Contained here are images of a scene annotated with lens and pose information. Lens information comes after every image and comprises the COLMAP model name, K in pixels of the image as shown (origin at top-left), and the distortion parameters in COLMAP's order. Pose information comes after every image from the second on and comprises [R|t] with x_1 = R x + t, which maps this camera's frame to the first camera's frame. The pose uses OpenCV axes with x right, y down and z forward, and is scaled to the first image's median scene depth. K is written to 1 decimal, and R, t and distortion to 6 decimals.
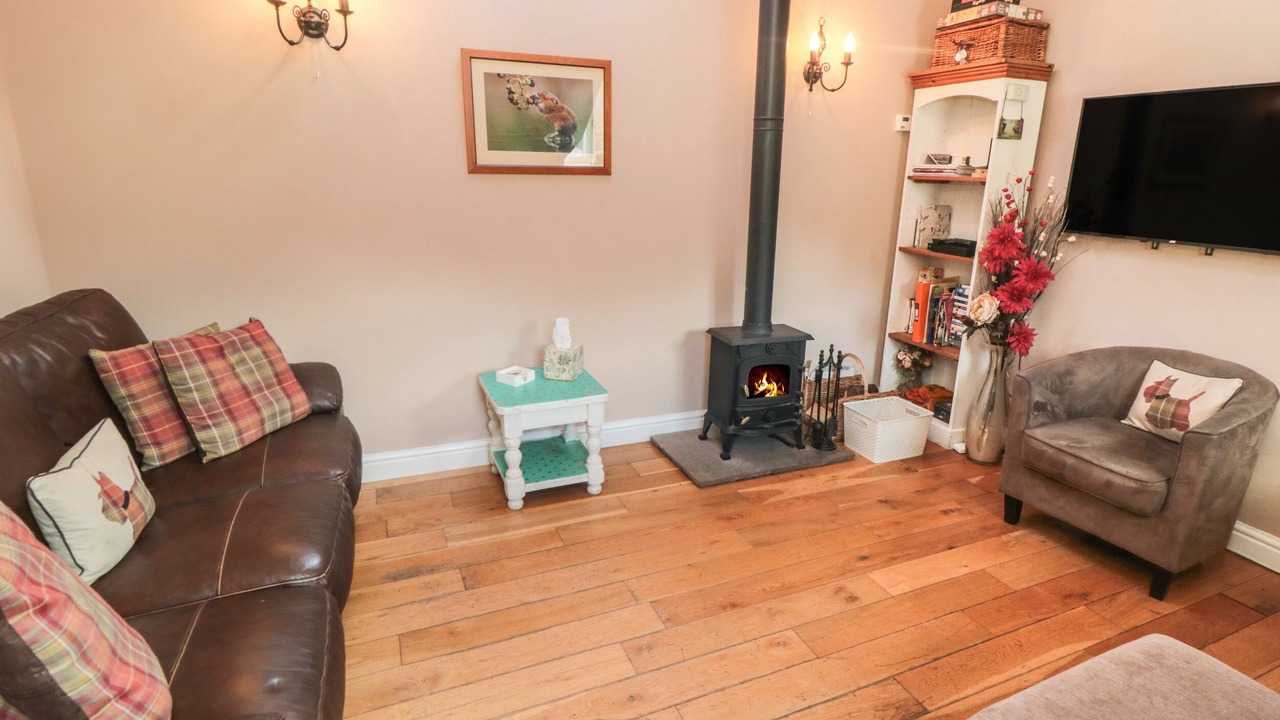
lens RADIAL K [[663.3, 0, 661.1], [0, 663.3, 357.3], [0, 0, 1]] dist [0.000021, -0.015605]
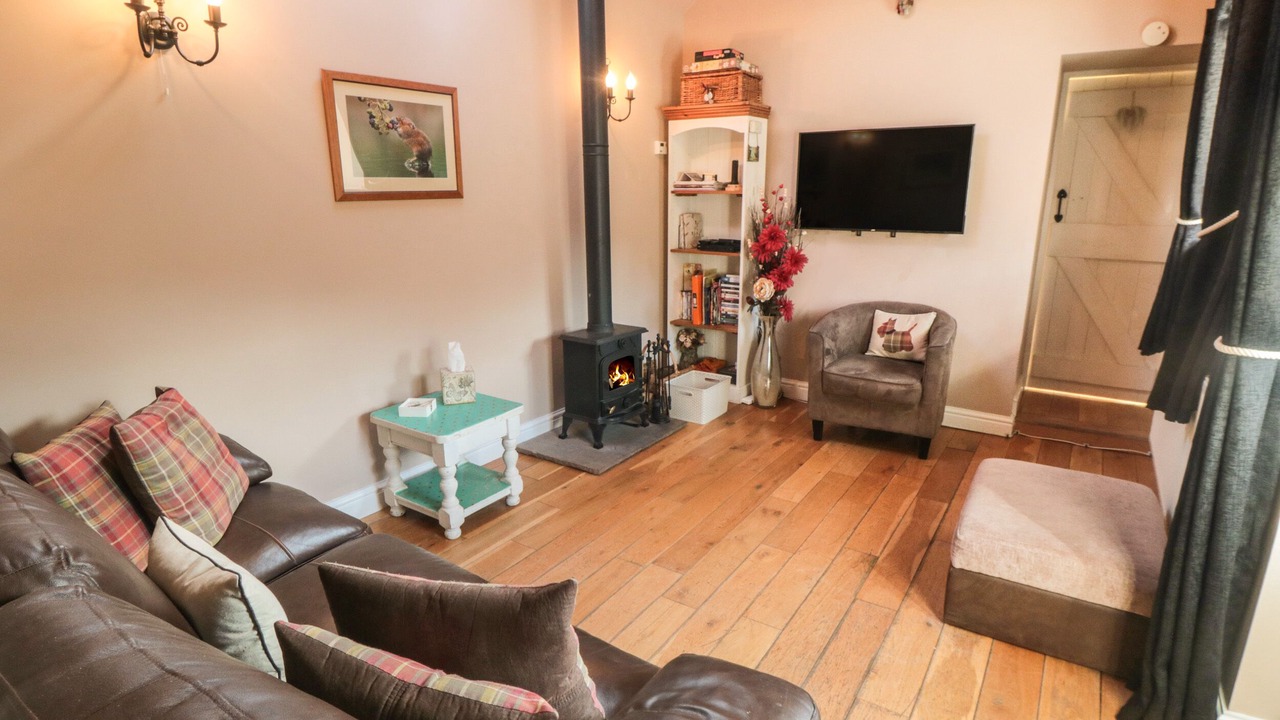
lens RADIAL K [[669.3, 0, 657.2], [0, 669.3, 357.9], [0, 0, 1]] dist [-0.001472, -0.016427]
pose [[0.836293, -0.157164, 0.525274, -0.426373], [0.167423, 0.985479, 0.028305, -0.012322], [-0.522095, 0.064272, 0.850462, -0.017151]]
